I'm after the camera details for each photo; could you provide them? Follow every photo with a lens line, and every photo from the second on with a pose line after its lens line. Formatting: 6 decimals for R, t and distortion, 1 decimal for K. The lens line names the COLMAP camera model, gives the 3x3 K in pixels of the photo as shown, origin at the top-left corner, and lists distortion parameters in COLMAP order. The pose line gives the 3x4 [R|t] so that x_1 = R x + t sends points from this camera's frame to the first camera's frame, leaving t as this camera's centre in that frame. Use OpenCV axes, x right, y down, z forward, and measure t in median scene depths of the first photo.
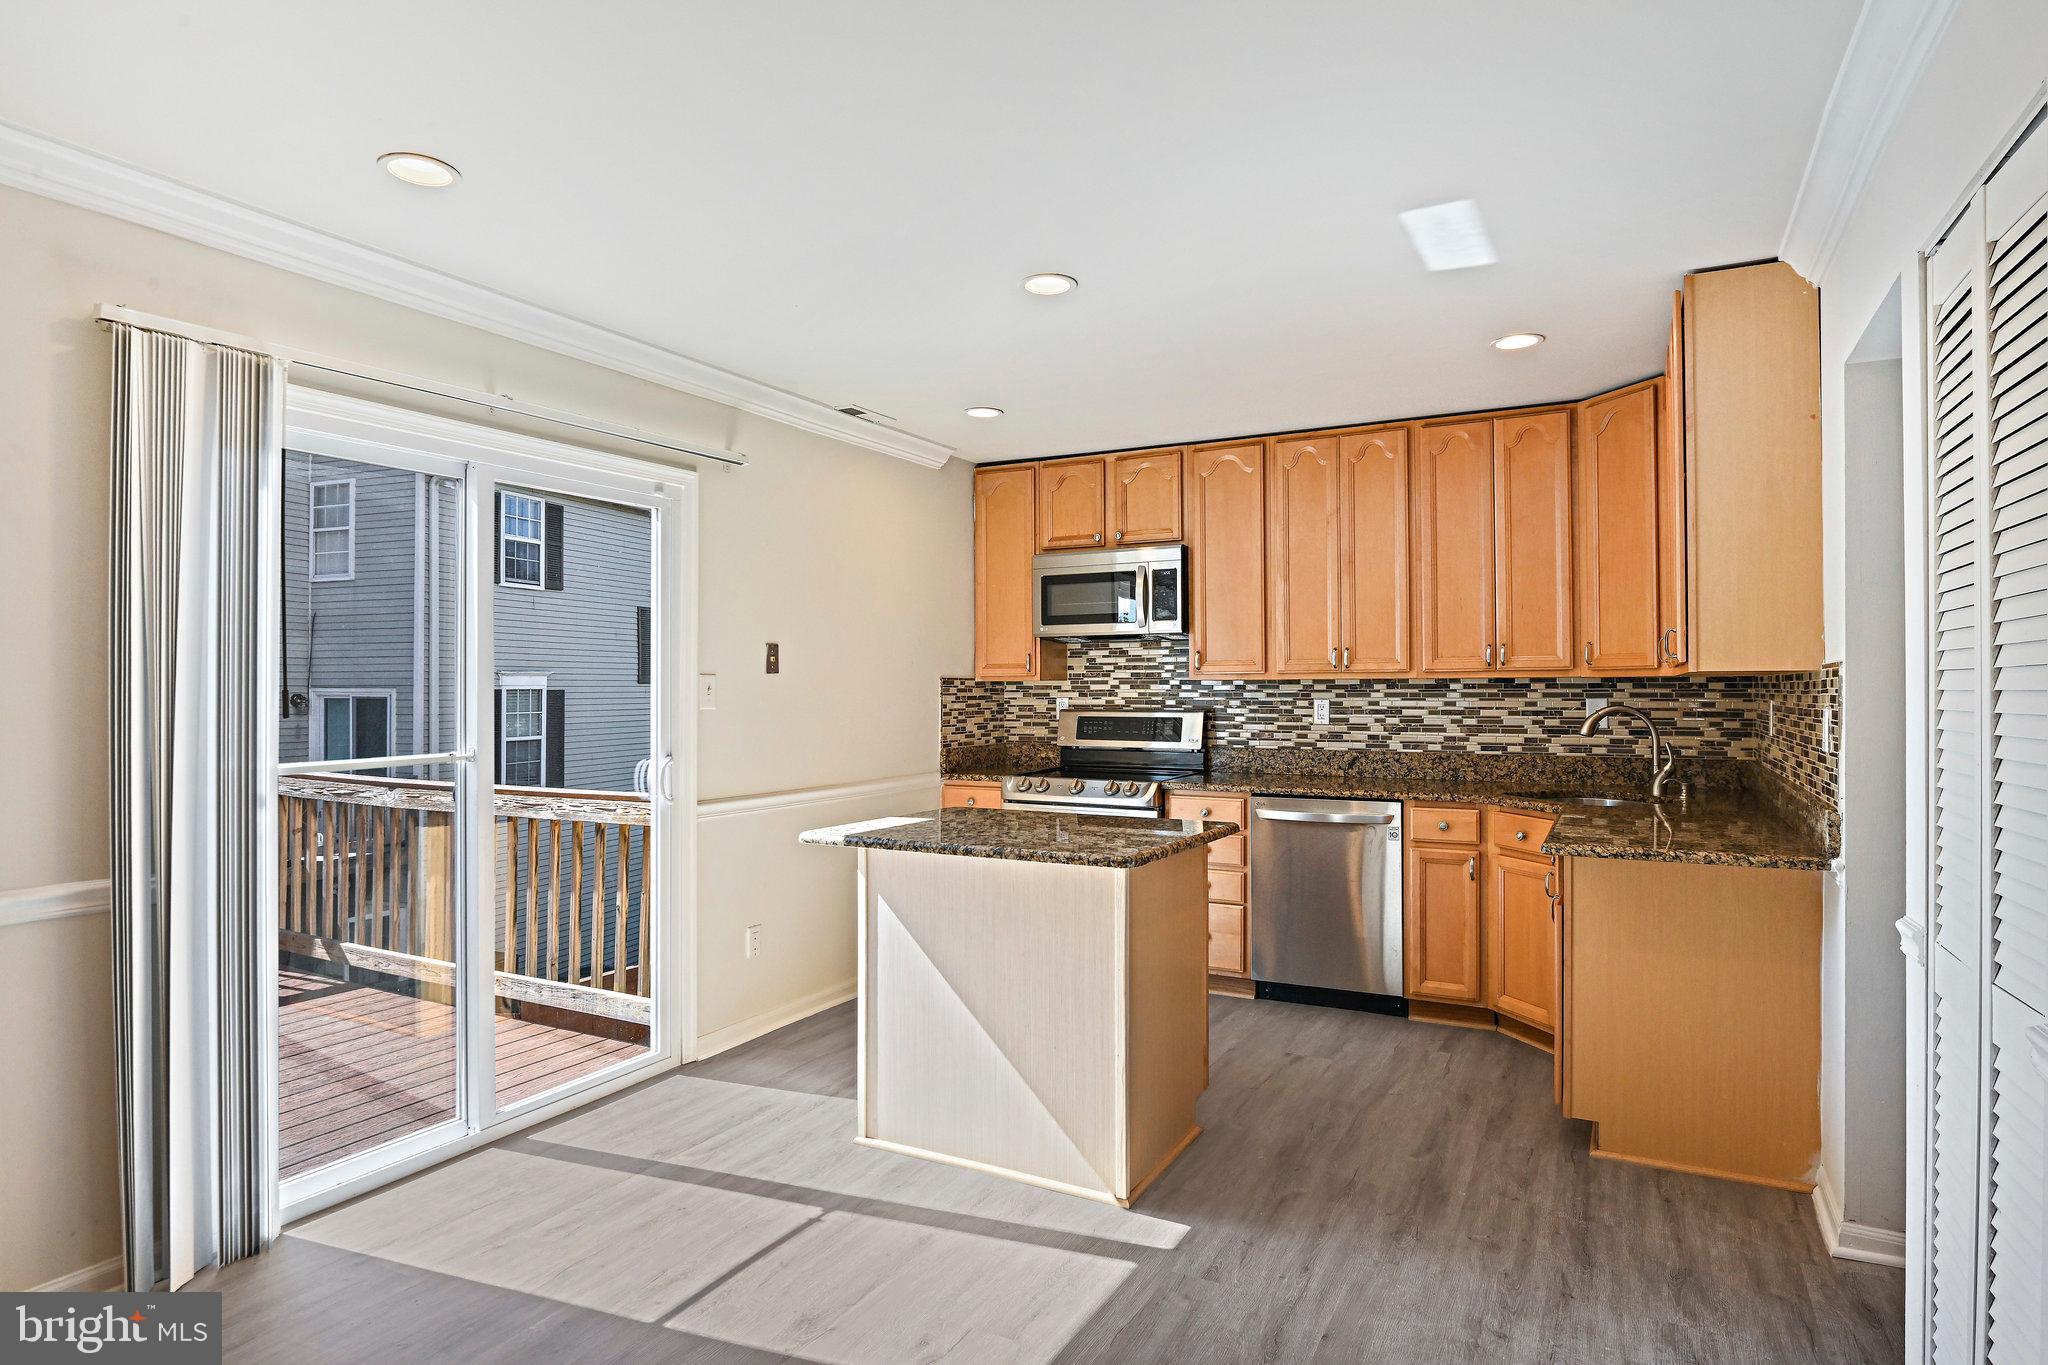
lens RADIAL K [[1086.1, 0, 1029.0], [0, 1086.1, 689.0], [0, 0, 1]] dist [-0.011700, -0.005820]
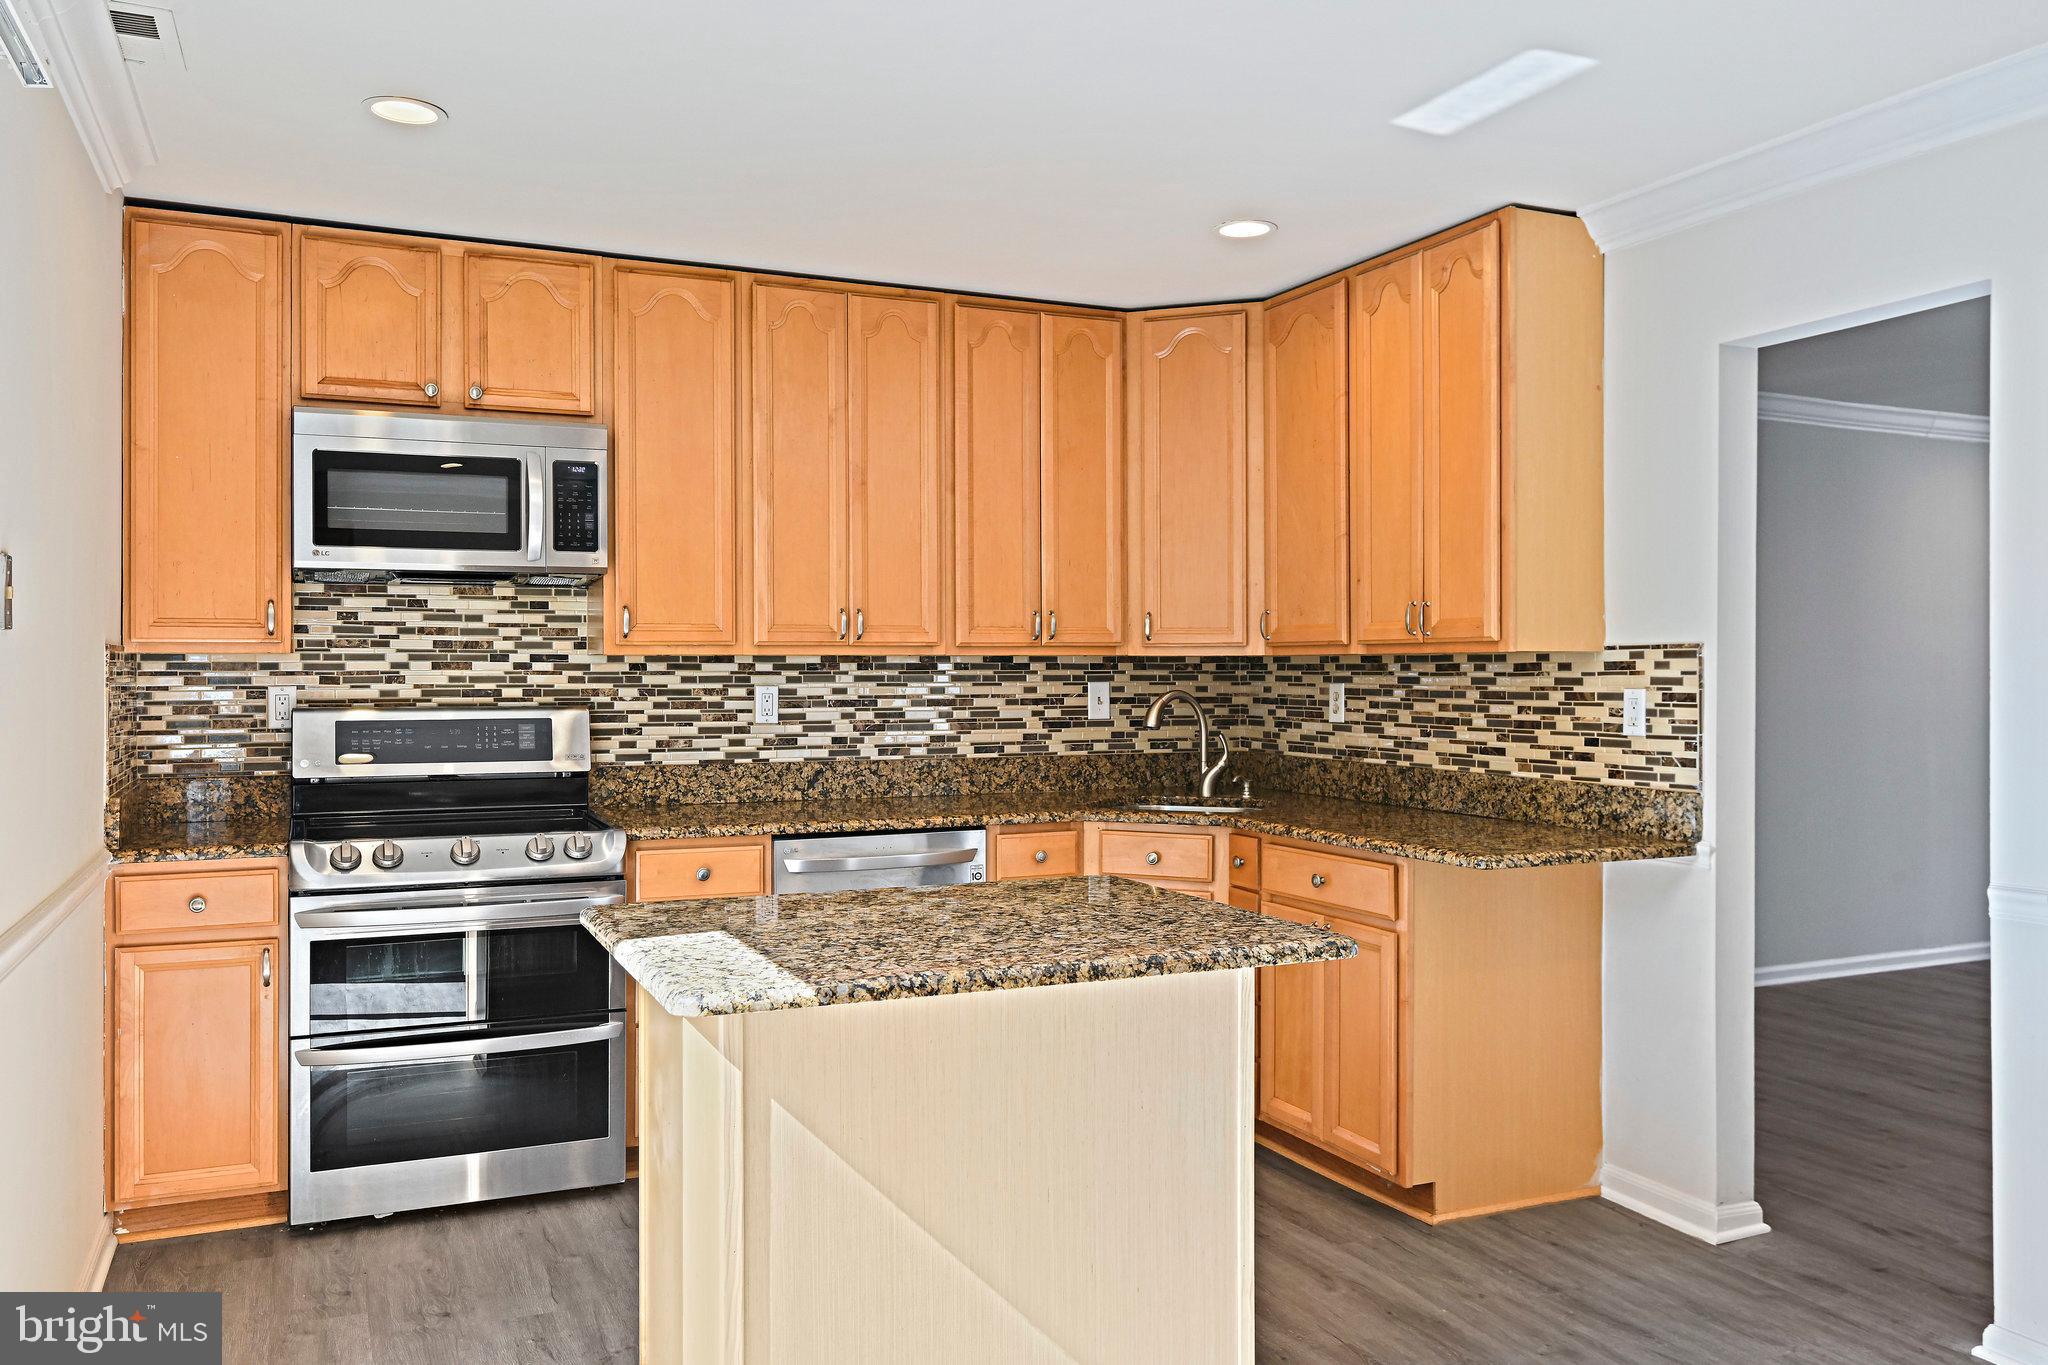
lens RADIAL K [[1531.4, 0, 1018.8], [0, 1531.4, 679.8], [0, 0, 1]] dist [-0.007894, 0.004089]
pose [[0.622474, -0.003337, 0.782634, -0.370505], [-0.001254, 0.999985, 0.005261, 0.000884], [-0.782640, -0.004256, 0.622461, 0.308530]]
